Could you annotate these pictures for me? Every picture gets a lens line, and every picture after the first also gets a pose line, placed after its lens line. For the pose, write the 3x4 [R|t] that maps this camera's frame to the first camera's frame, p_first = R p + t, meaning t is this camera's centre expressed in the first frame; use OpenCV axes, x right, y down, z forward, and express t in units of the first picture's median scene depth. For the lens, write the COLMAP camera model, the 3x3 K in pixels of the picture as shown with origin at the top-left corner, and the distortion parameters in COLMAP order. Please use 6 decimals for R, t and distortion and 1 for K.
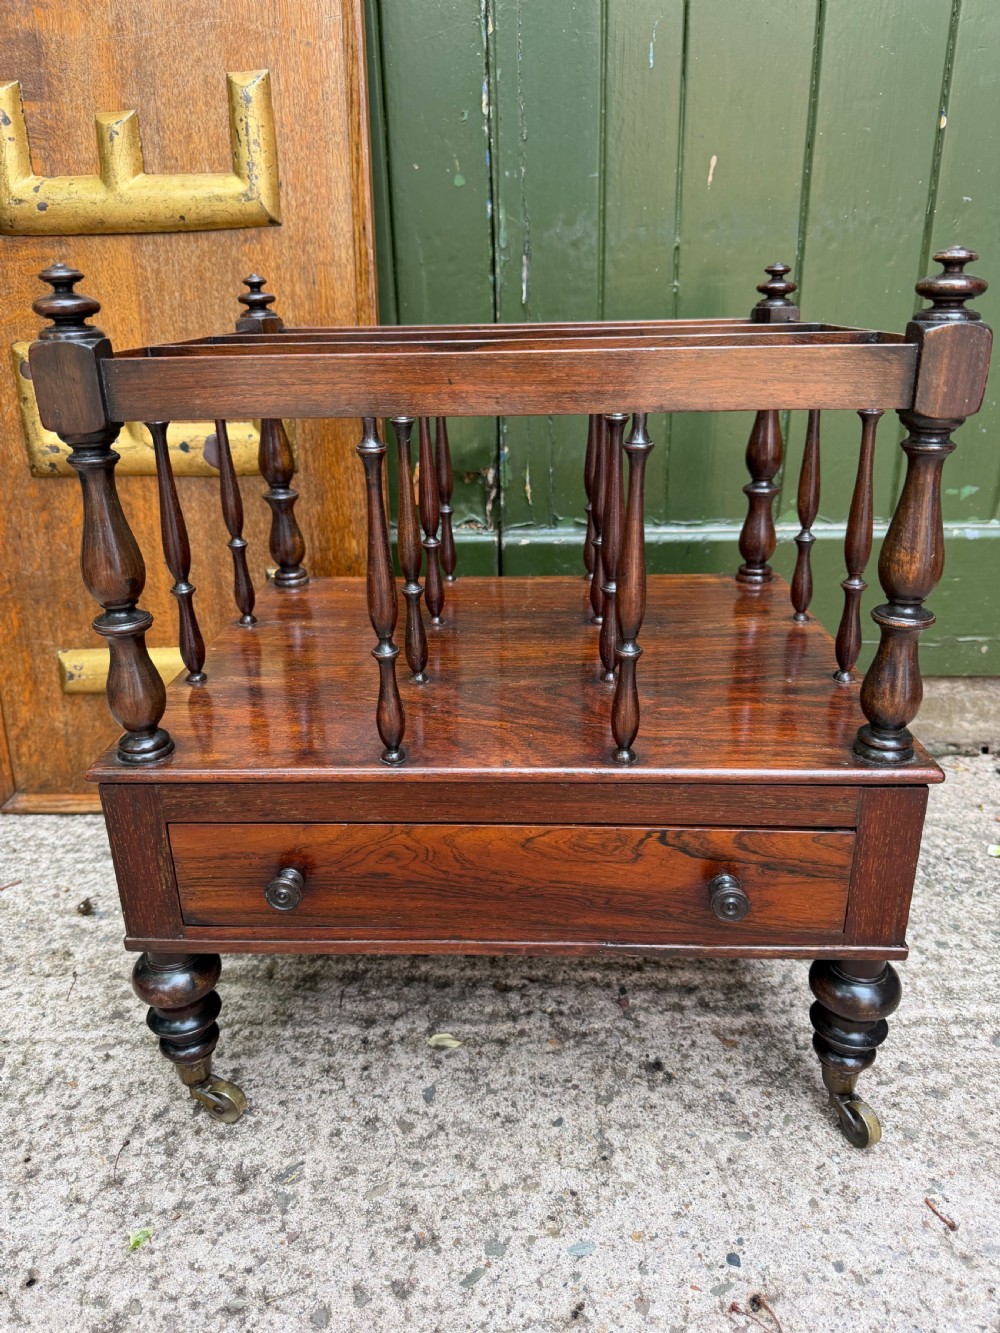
lens RADIAL K [[983.8, 0, 505.3], [0, 983.8, 667.0], [0, 0, 1]] dist [-0.013067, 0.001910]
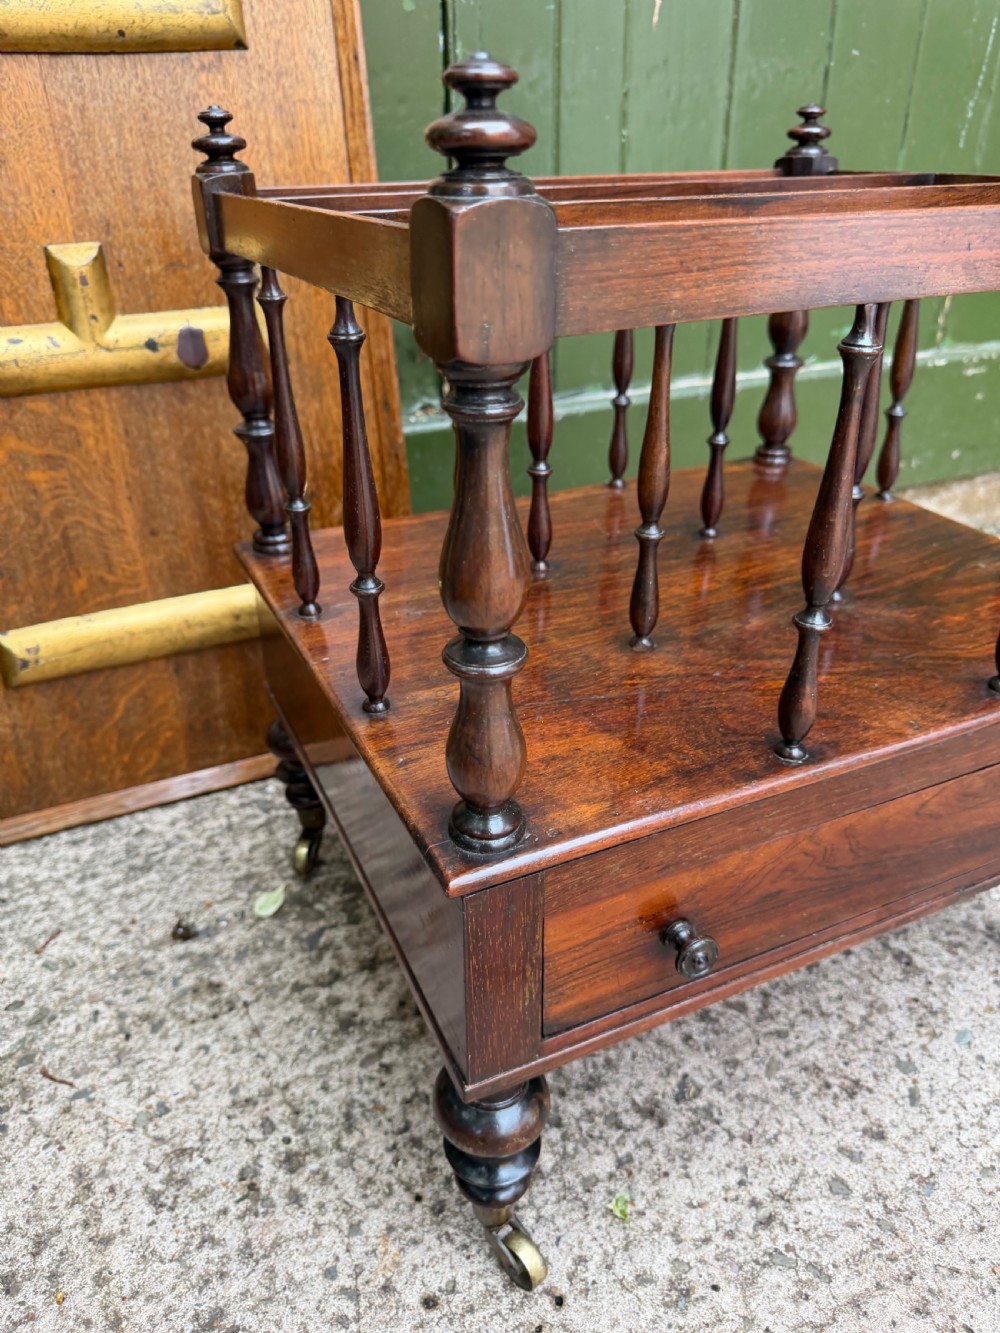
lens RADIAL K [[983.8, 0, 510.7], [0, 983.8, 672.7], [0, 0, 1]] dist [-0.013067, 0.001910]
pose [[0.883074, -0.217627, 0.415715, -0.606821], [0.167533, 0.973781, 0.153896, -0.055653], [-0.438307, -0.066256, 0.896380, 0.204185]]
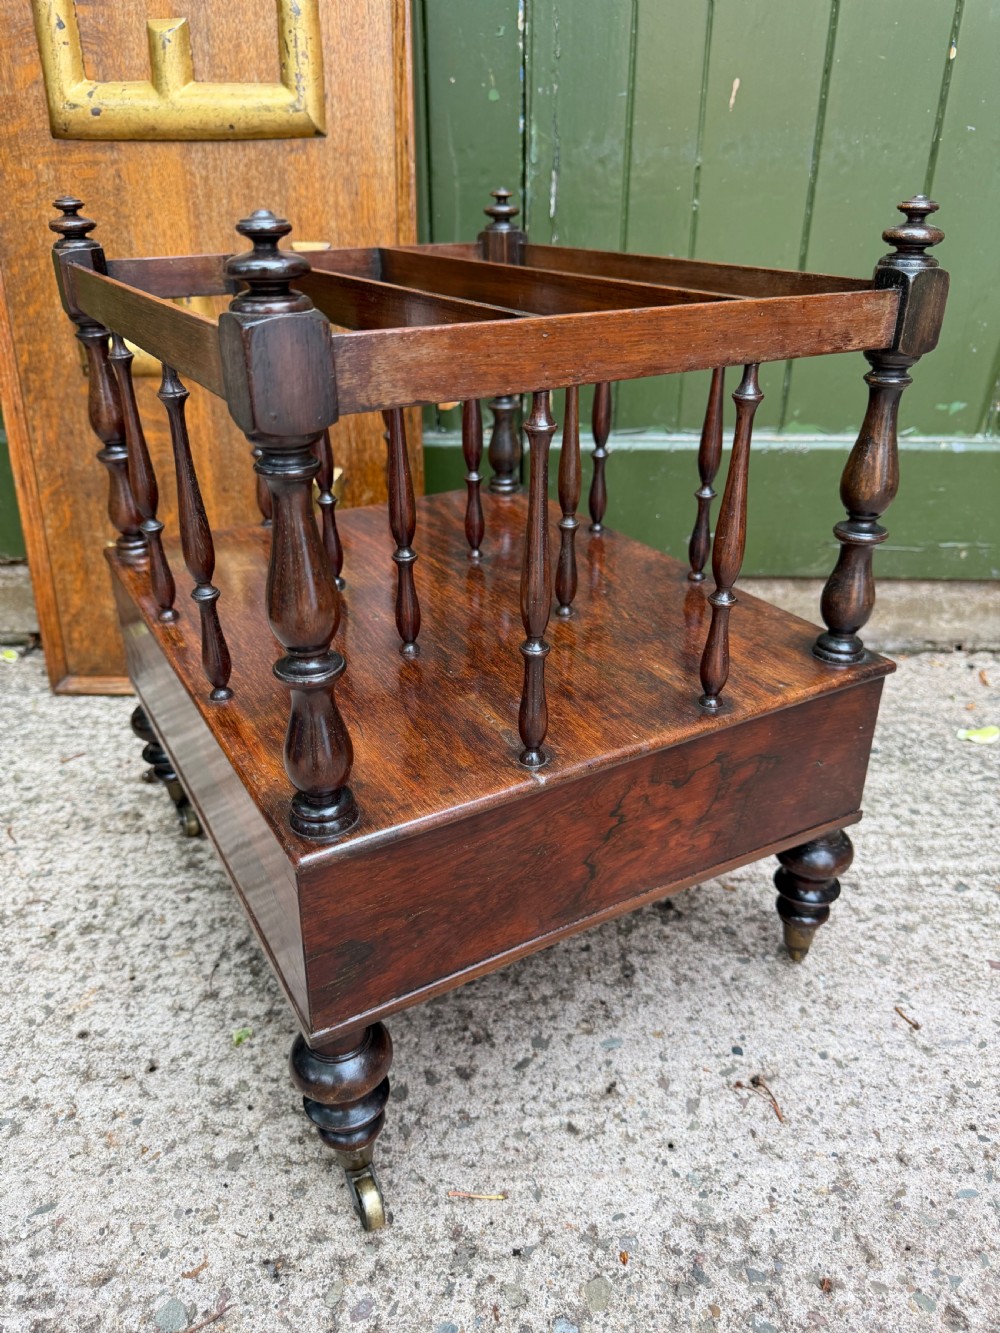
lens RADIAL K [[983.8, 0, 509.8], [0, 983.8, 663.3], [0, 0, 1]] dist [-0.013067, 0.001910]
pose [[0.999471, 0.011913, 0.030265, -0.072364], [-0.014559, 0.995944, 0.088795, 0.018886], [-0.029084, -0.089189, 0.995590, -0.126496]]
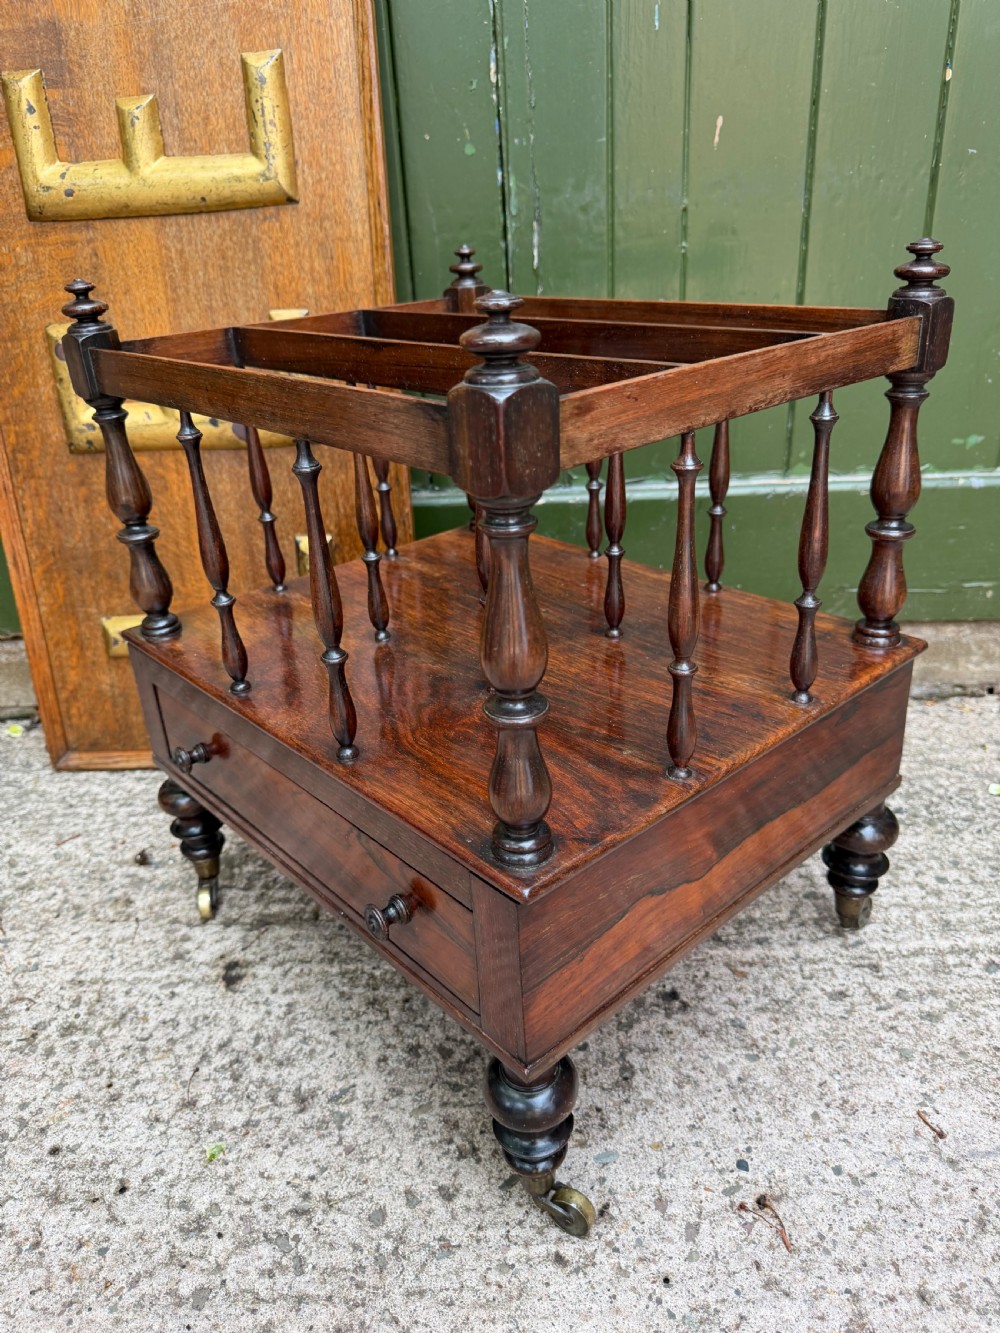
lens RADIAL K [[983.8, 0, 496.8], [0, 983.8, 664.4], [0, 0, 1]] dist [-0.013067, 0.001910]
pose [[0.999376, -0.022128, -0.027539, -0.003269], [0.023879, 0.997601, 0.064970, -0.036058], [0.026036, -0.065587, 0.997507, -0.069432]]
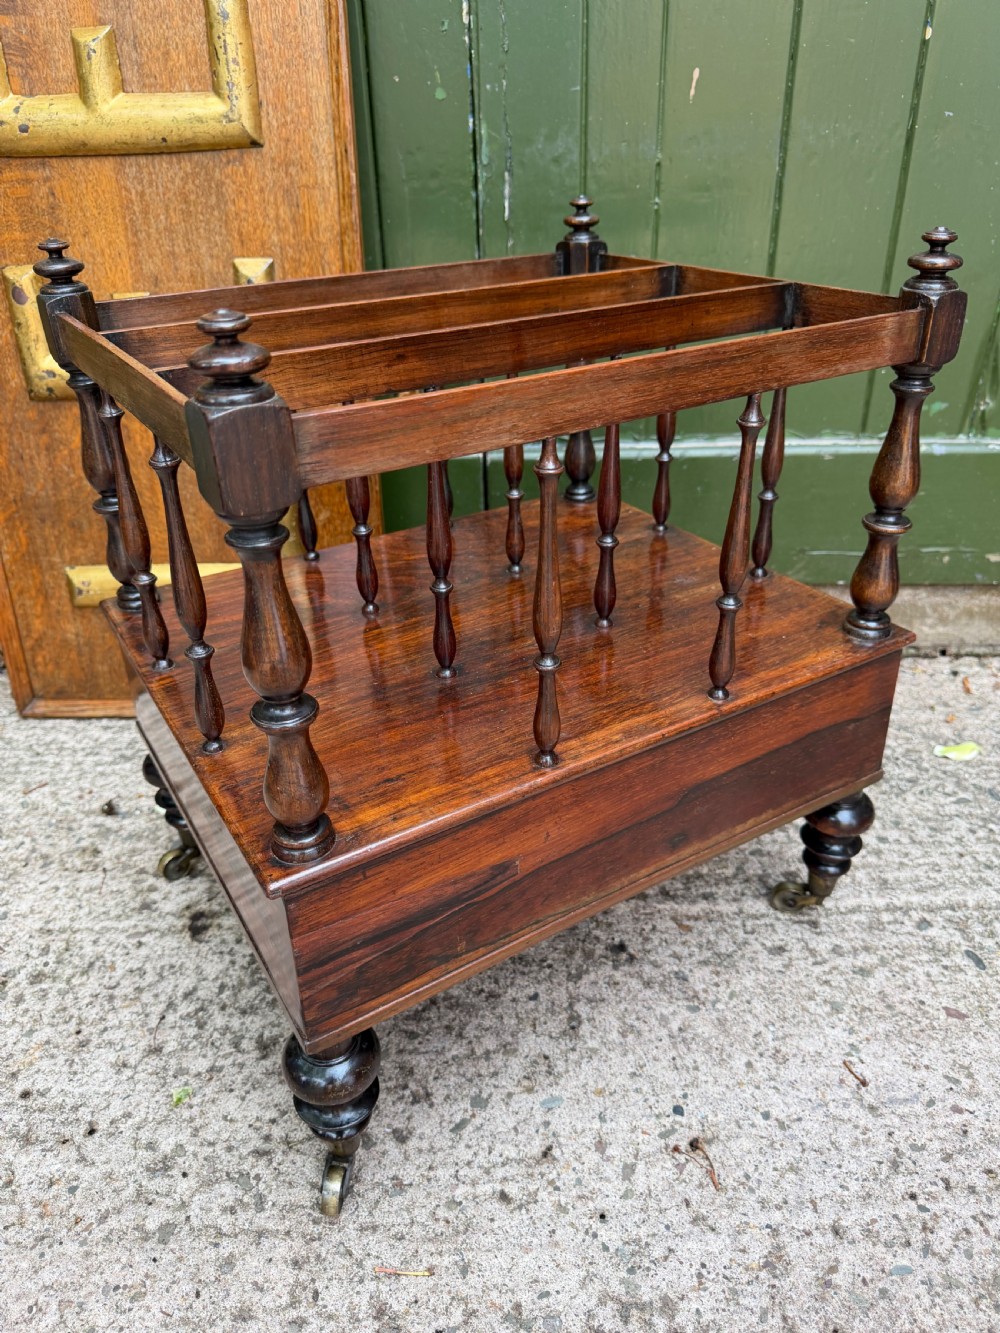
lens RADIAL K [[983.8, 0, 502.7], [0, 983.8, 671.3], [0, 0, 1]] dist [-0.013067, 0.001910]
pose [[0.999985, -0.004816, 0.002699, 0.014204], [0.004384, 0.989884, 0.141814, -0.076545], [-0.003354, -0.141800, 0.989890, -0.086897]]
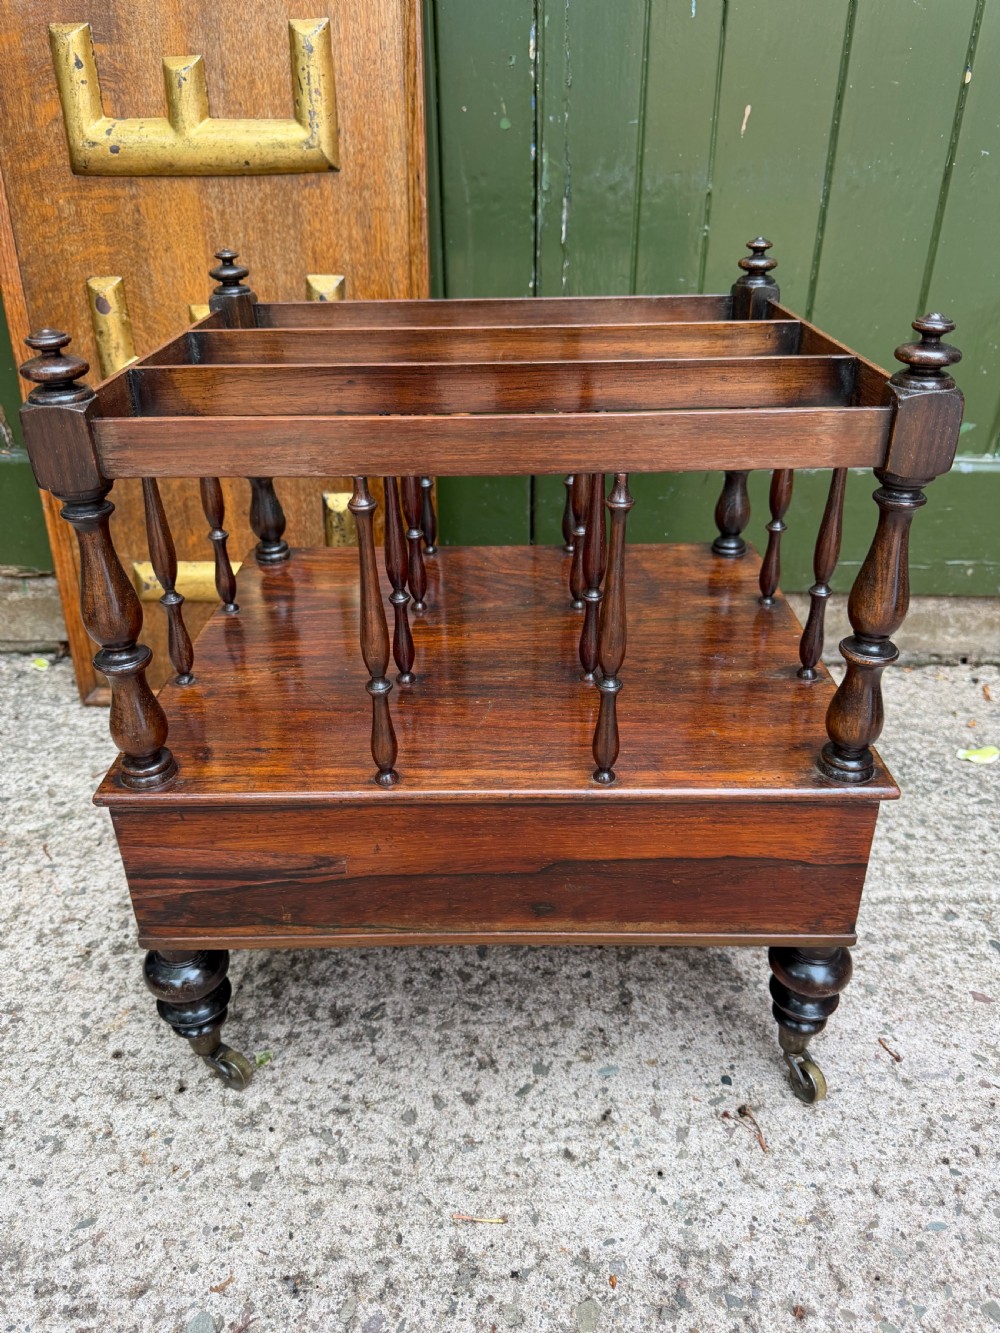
lens RADIAL K [[983.8, 0, 502.5], [0, 983.8, 666.6], [0, 0, 1]] dist [-0.013067, 0.001910]
pose [[0.999877, 0.015460, 0.002730, -0.058548], [-0.015689, 0.990325, 0.137878, -0.085493], [-0.000572, -0.137904, 0.990445, -0.162338]]
